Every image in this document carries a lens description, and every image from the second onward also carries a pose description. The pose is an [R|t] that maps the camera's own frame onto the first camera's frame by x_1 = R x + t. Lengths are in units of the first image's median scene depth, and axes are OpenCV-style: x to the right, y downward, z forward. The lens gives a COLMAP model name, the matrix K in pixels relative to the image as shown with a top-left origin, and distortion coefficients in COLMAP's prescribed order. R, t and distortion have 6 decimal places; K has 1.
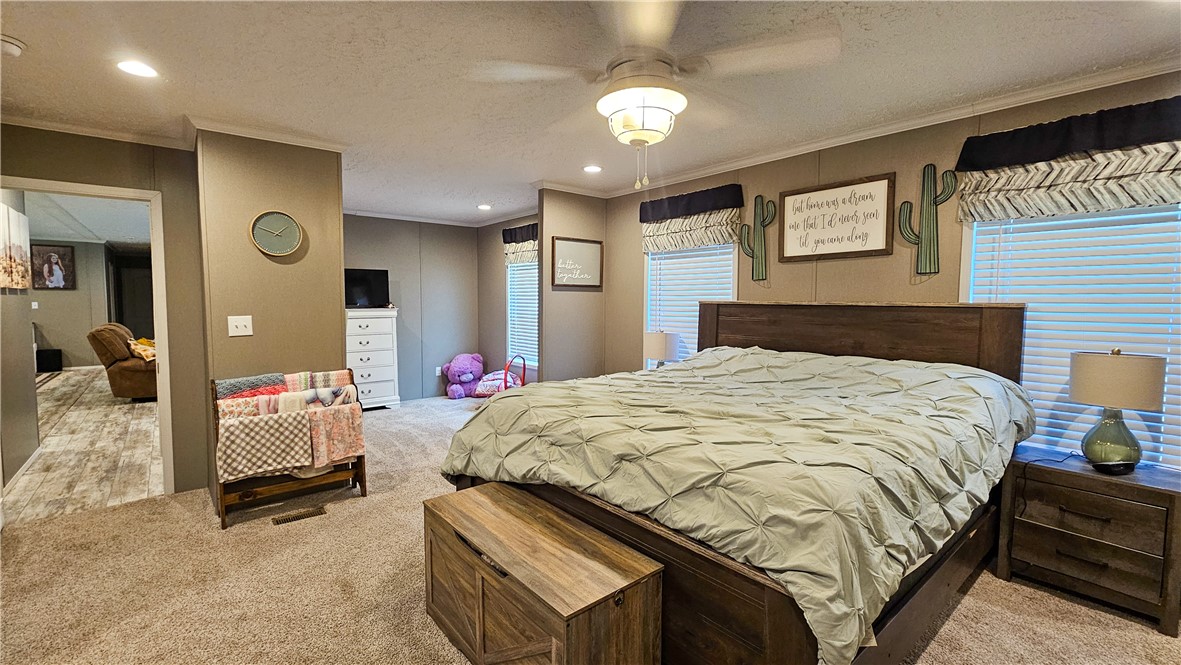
lens RADIAL K [[486.3, 0, 587.0], [0, 486.3, 330.2], [0, 0, 1]] dist [-0.001591, -0.000158]
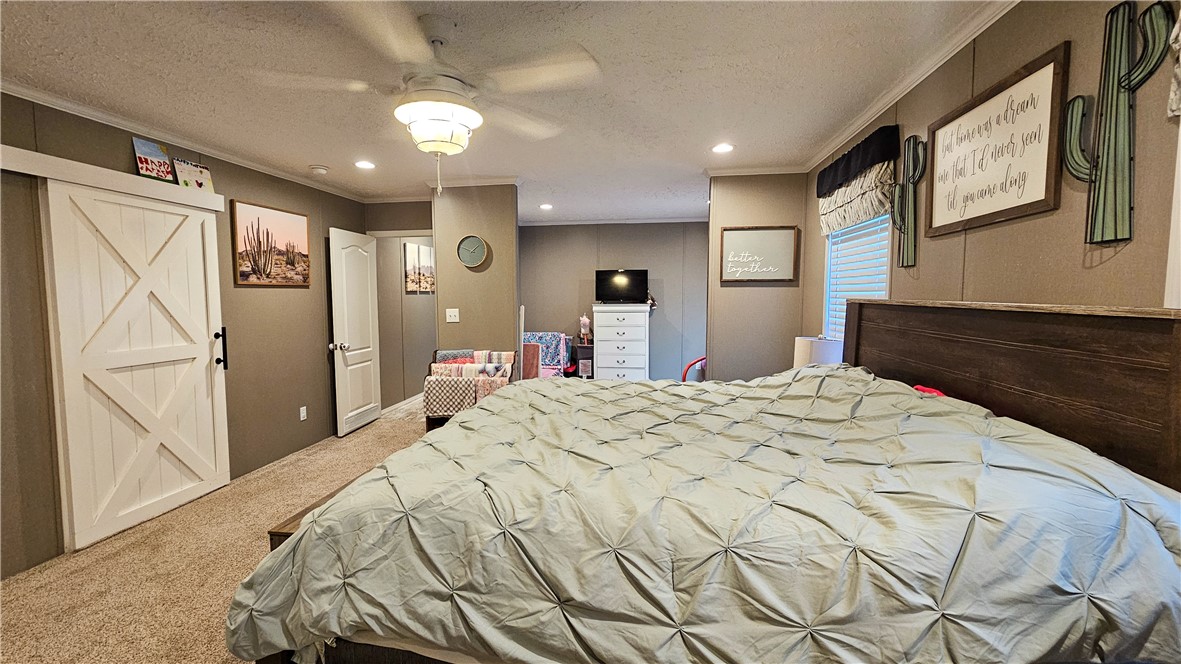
lens RADIAL K [[486.3, 0, 587.0], [0, 486.3, 329.7], [0, 0, 1]] dist [-0.001591, -0.000158]
pose [[0.676786, 0.048846, -0.734557, 0.623722], [-0.040922, 0.998750, 0.028711, -0.023808], [0.735041, 0.010628, 0.677939, 0.280971]]
